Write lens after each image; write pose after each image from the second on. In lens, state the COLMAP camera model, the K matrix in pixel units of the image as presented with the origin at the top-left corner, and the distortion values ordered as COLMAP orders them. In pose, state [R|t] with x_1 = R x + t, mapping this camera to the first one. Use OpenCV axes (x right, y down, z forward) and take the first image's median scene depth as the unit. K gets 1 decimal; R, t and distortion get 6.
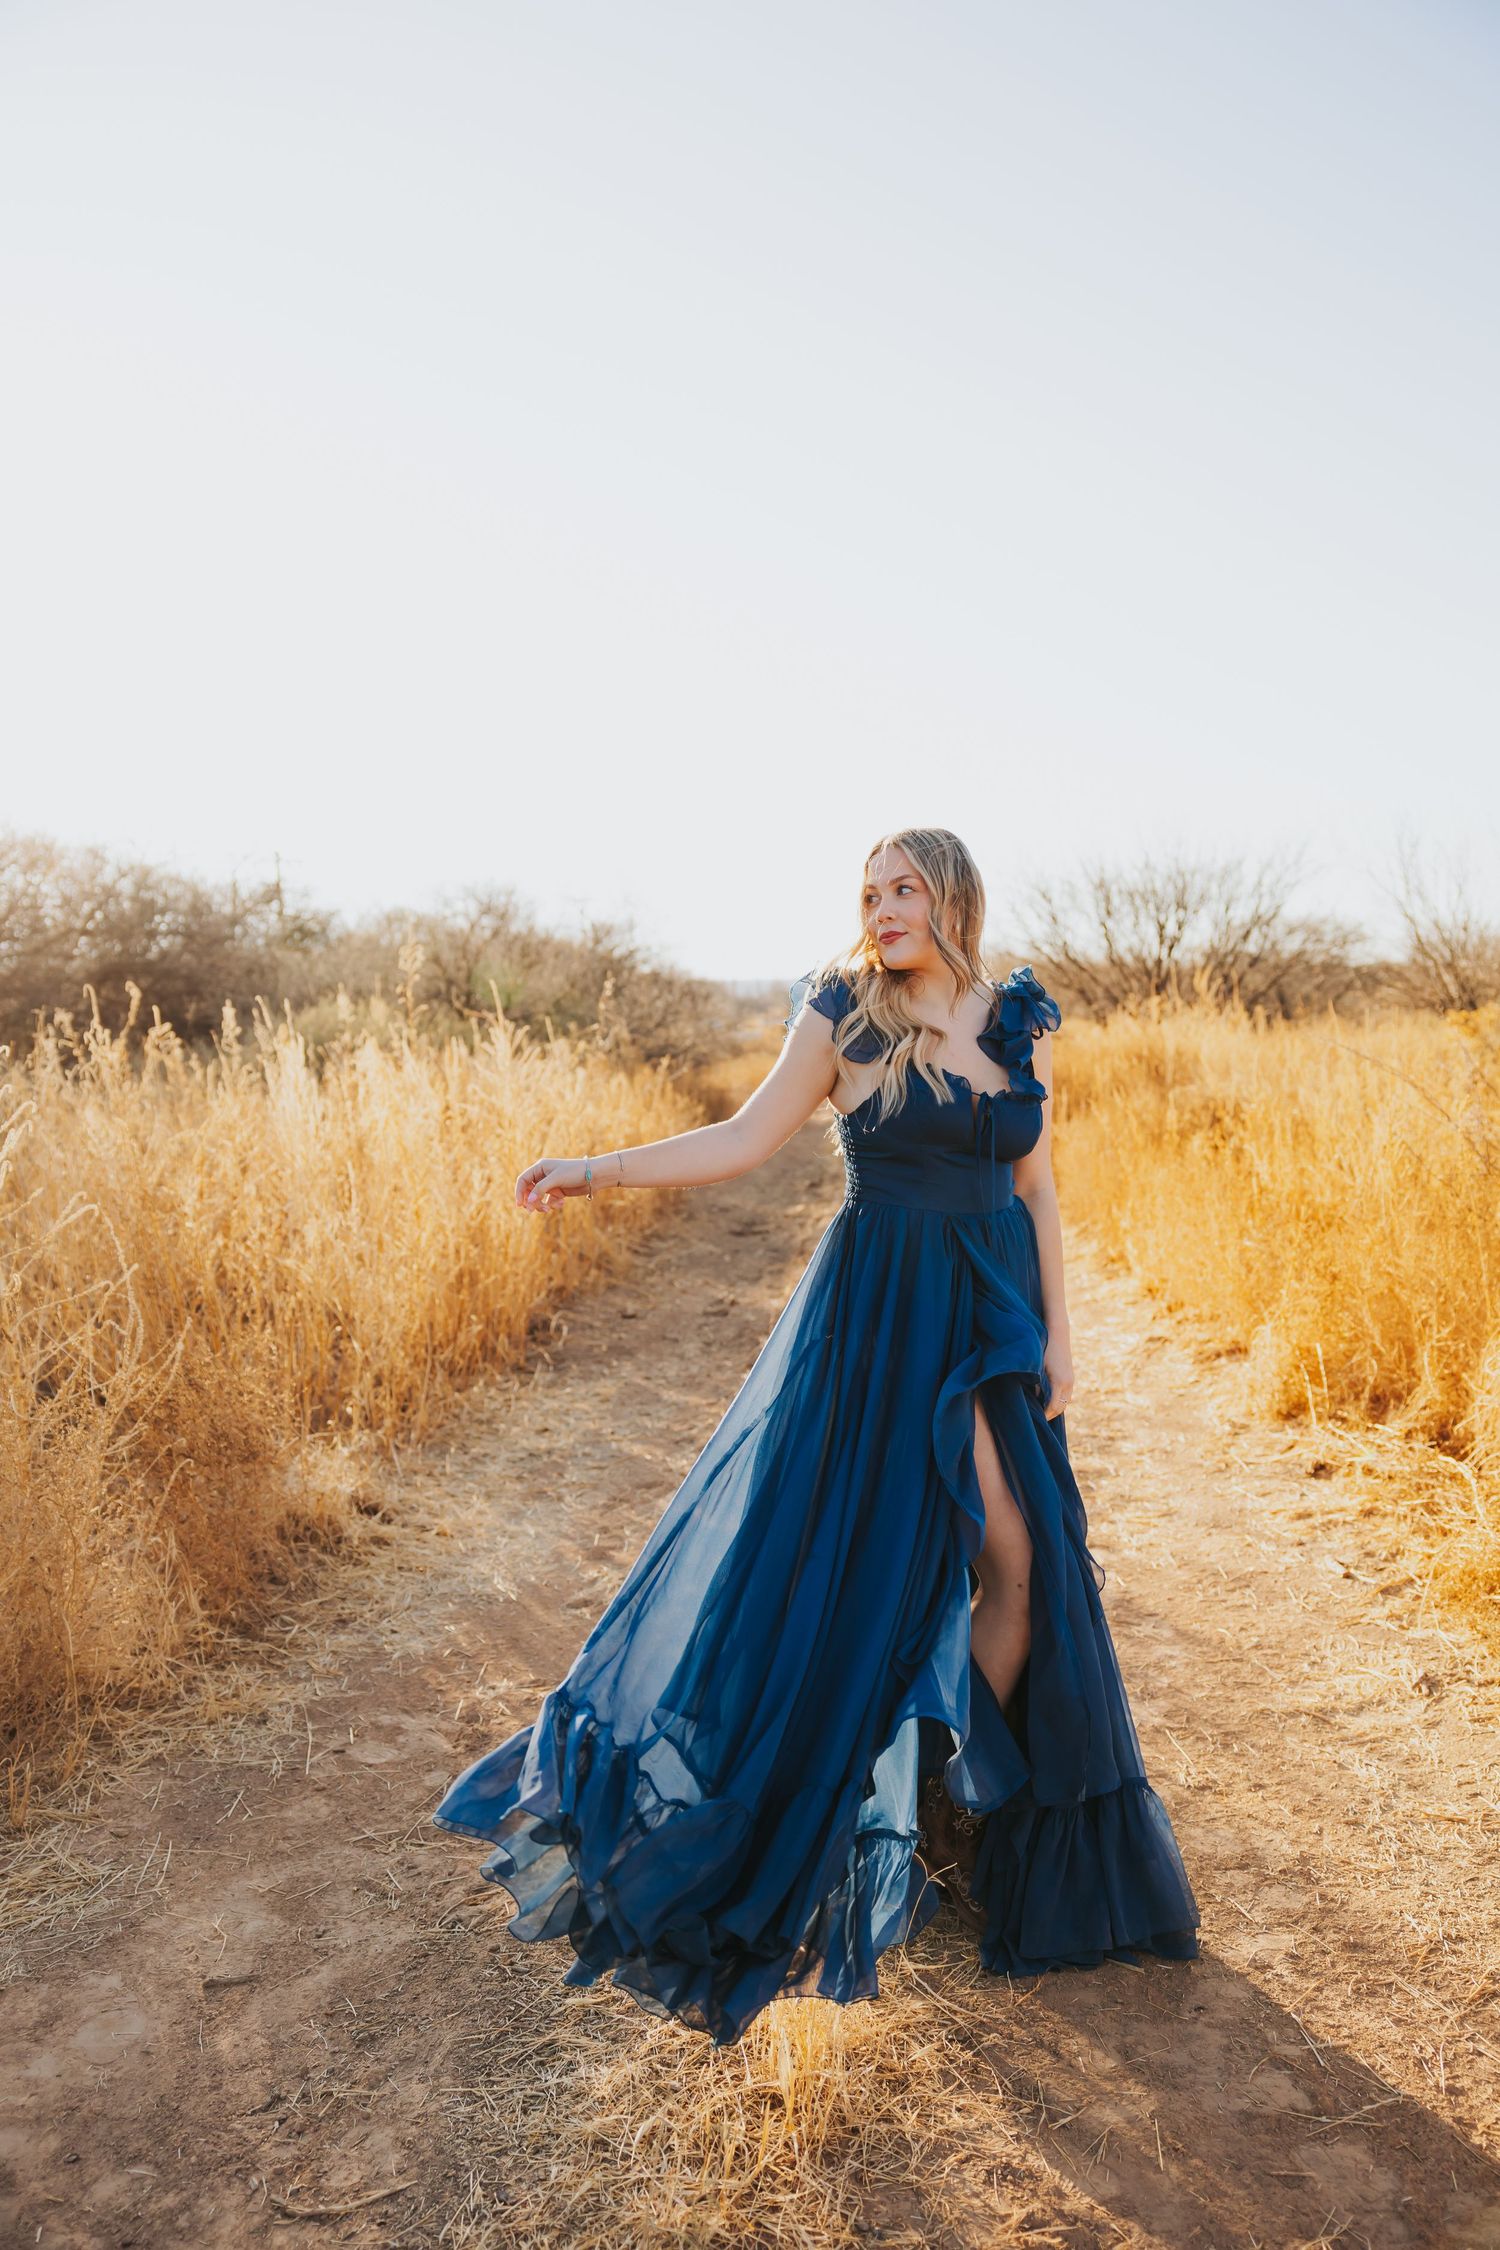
lens RADIAL K [[1512.1, 0, 750.0], [0, 1512.1, 1125.0], [0, 0, 1]] dist [-0.006198, -0.000384]
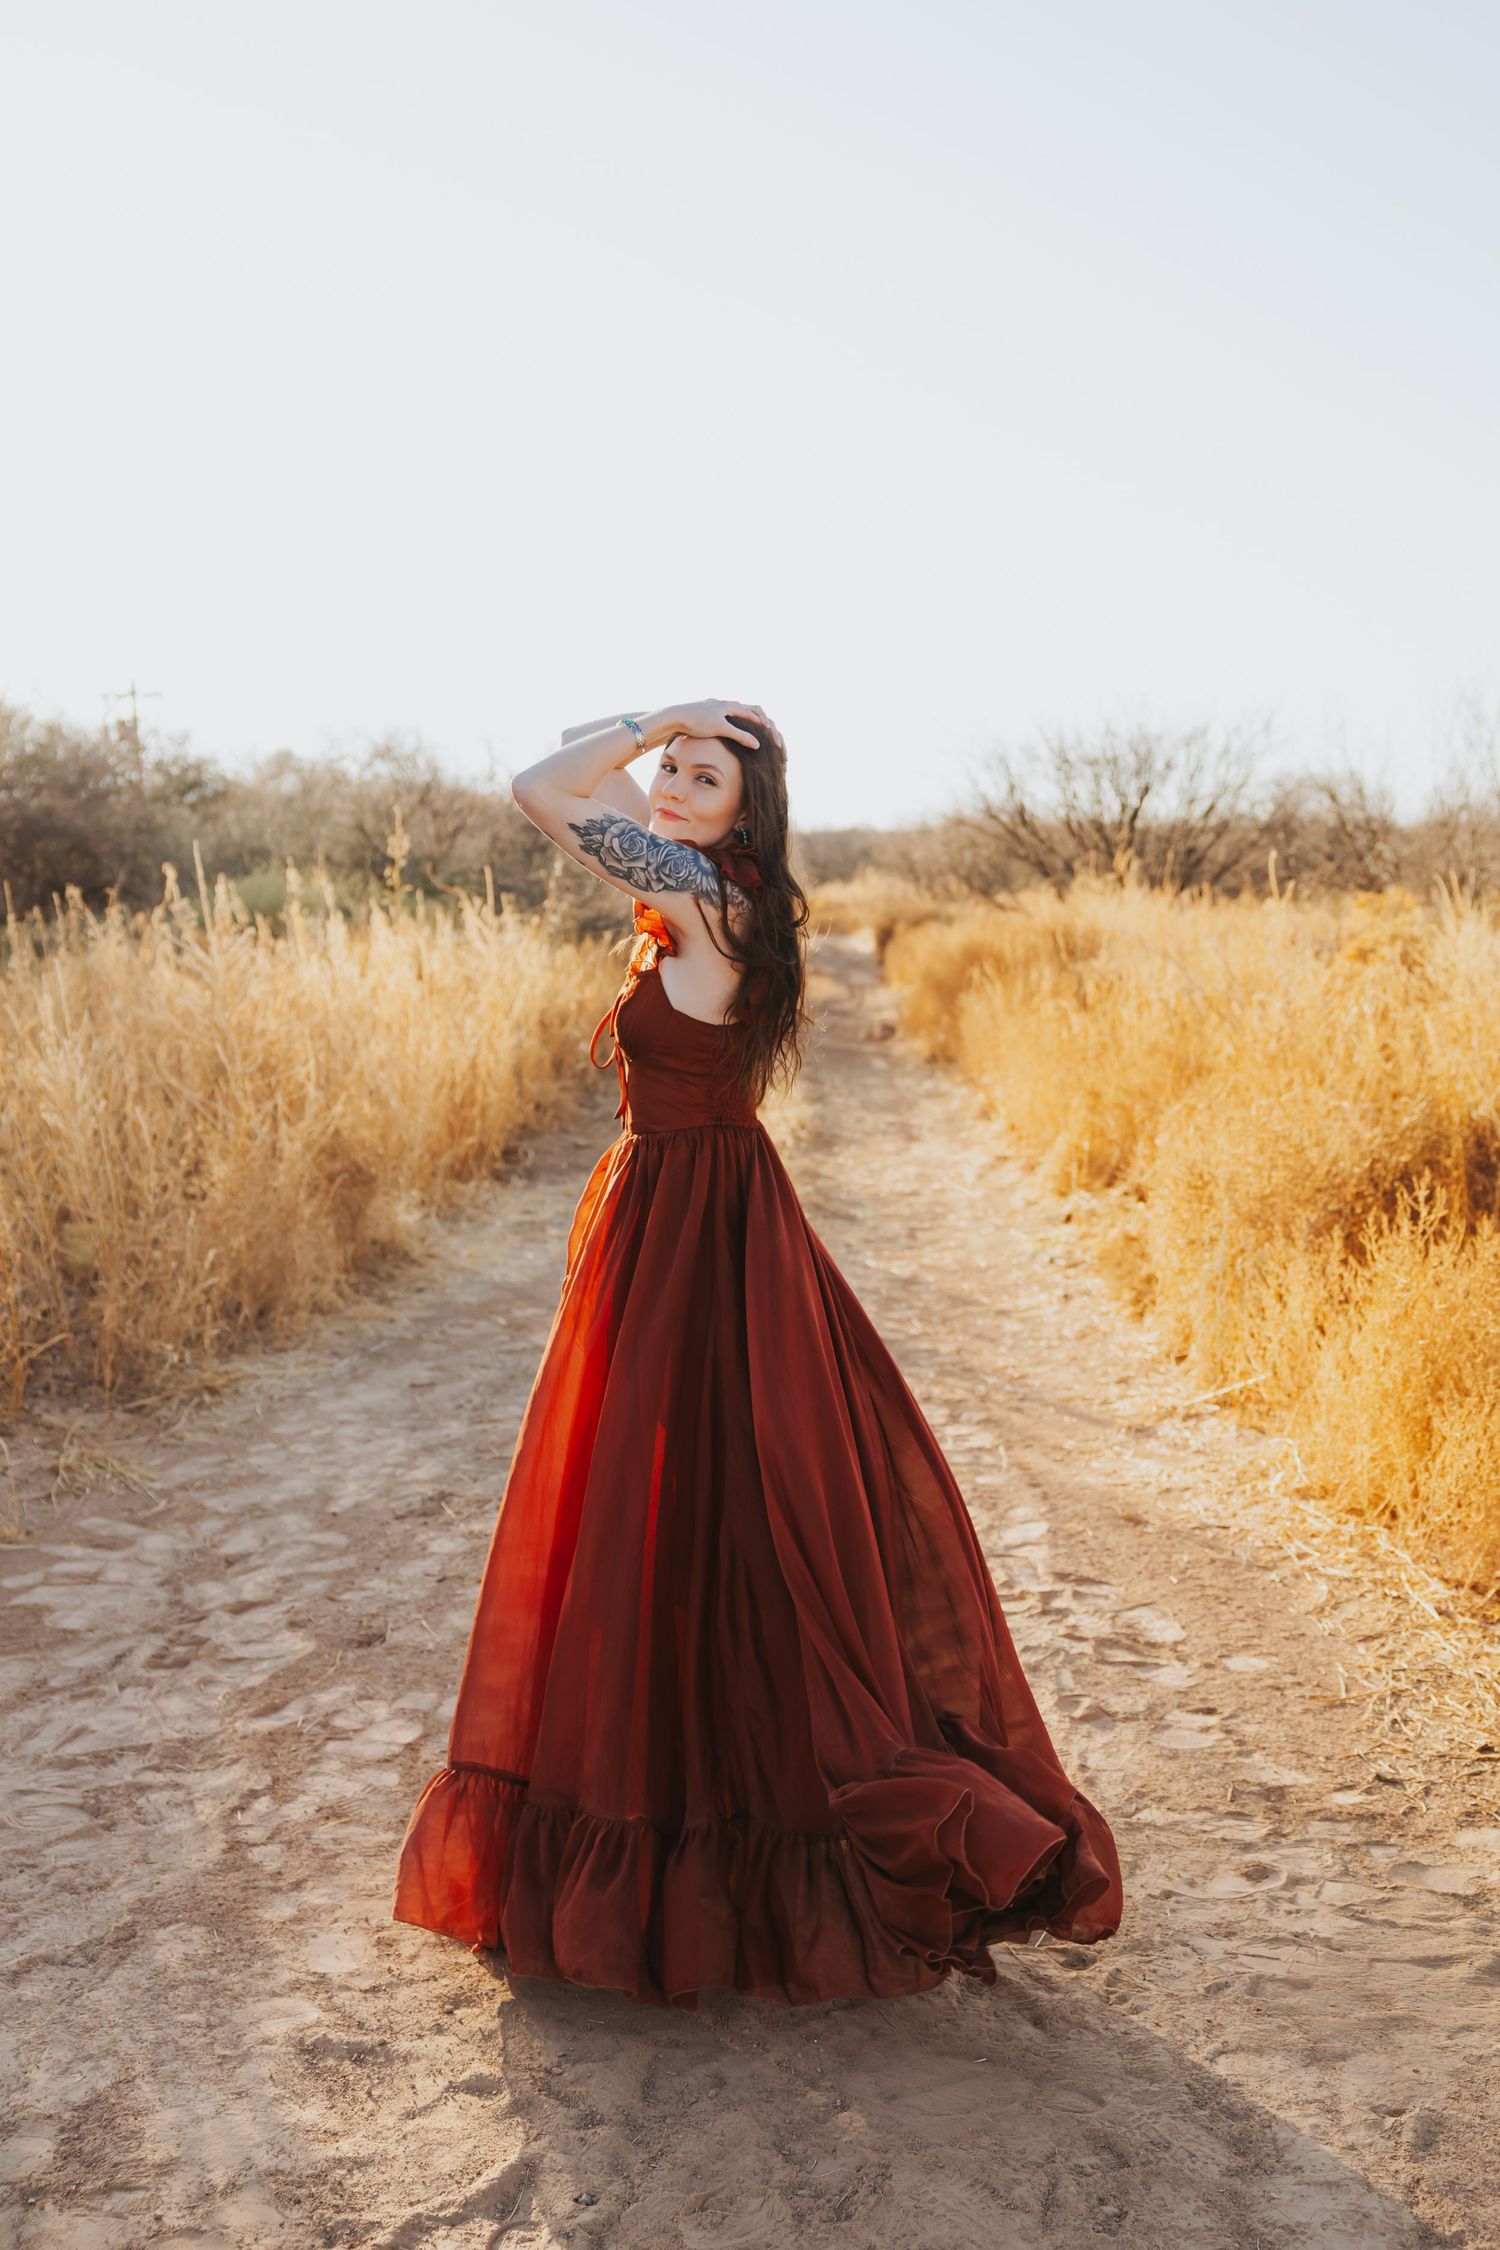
lens RADIAL K [[1996.0, 0, 750.0], [0, 1996.0, 1125.0], [0, 0, 1]] dist [-0.128005, -0.001851]
pose [[0.999524, 0.006087, 0.030257, 0.006301], [-0.007723, 0.998498, 0.054241, 0.022751], [-0.029881, -0.054449, 0.998069, -0.611325]]
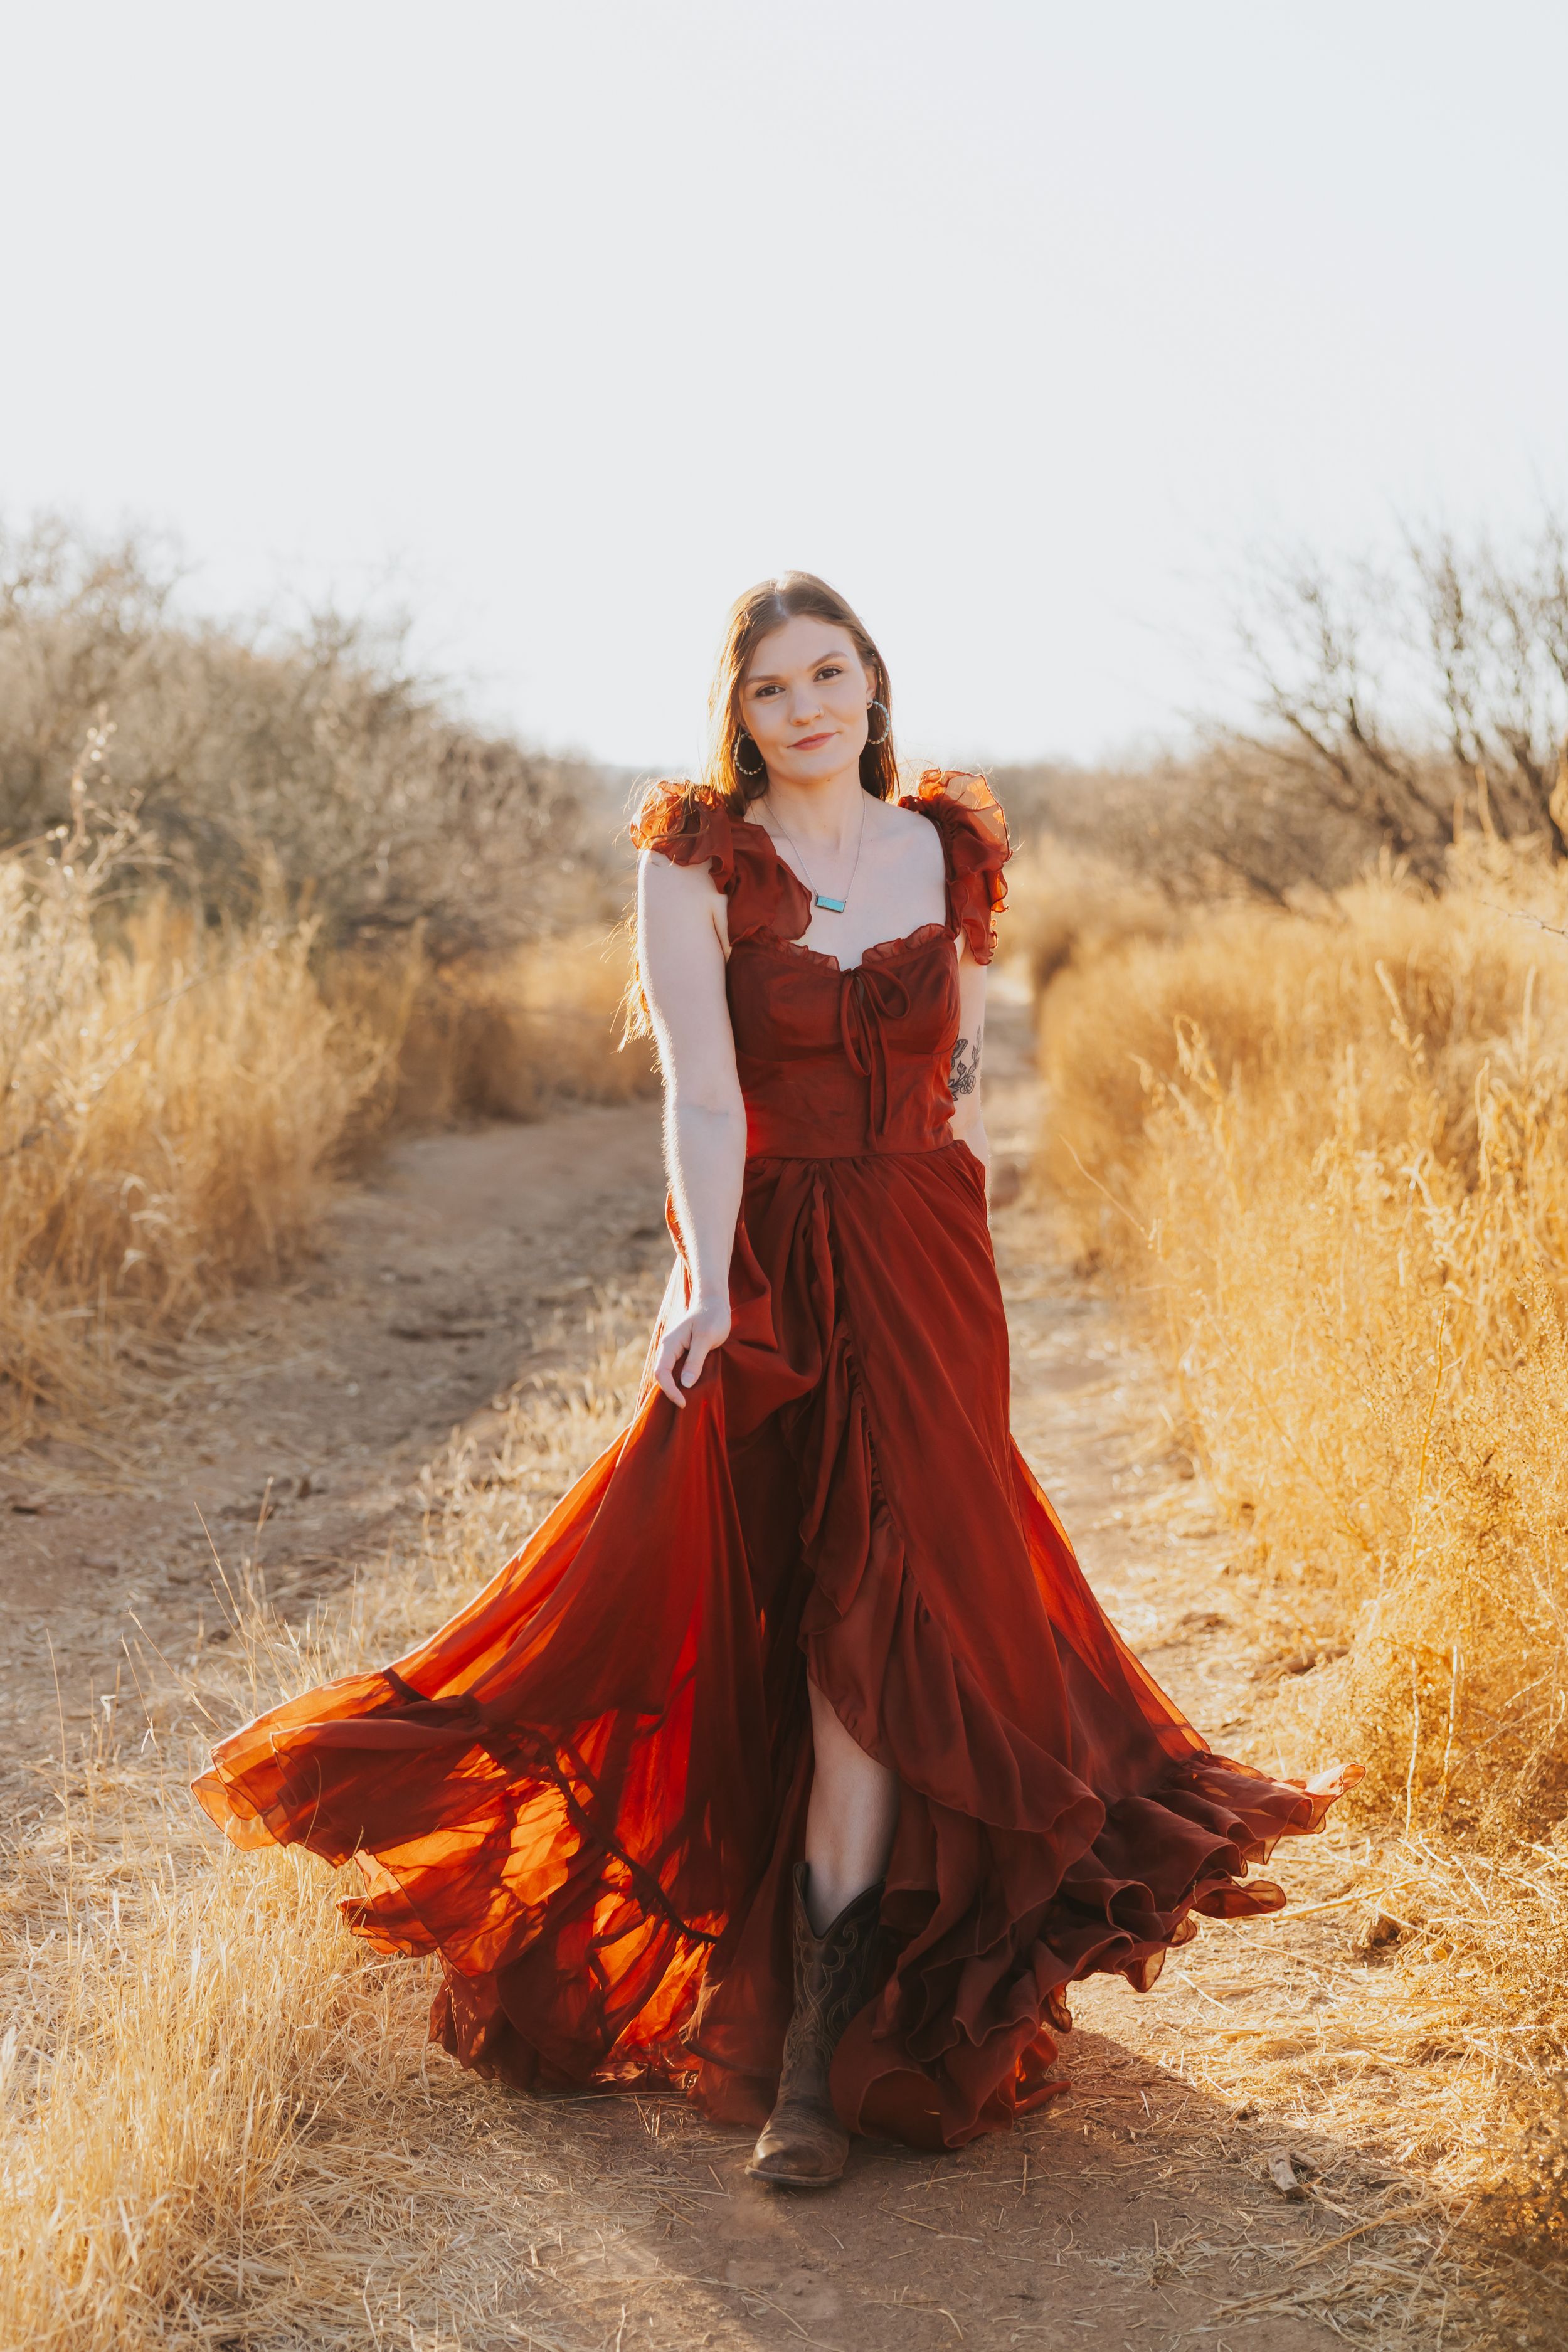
lens RADIAL K [[3439.3, 0, 784.0], [0, 3439.3, 1176.0], [0, 0, 1]] dist [0.101506, 0.011394]
pose [[0.998824, 0.048490, 0.000027, 0.133449], [-0.048480, 0.998603, 0.020999, 0.001161], [0.000991, -0.020976, 0.999779, 0.022890]]
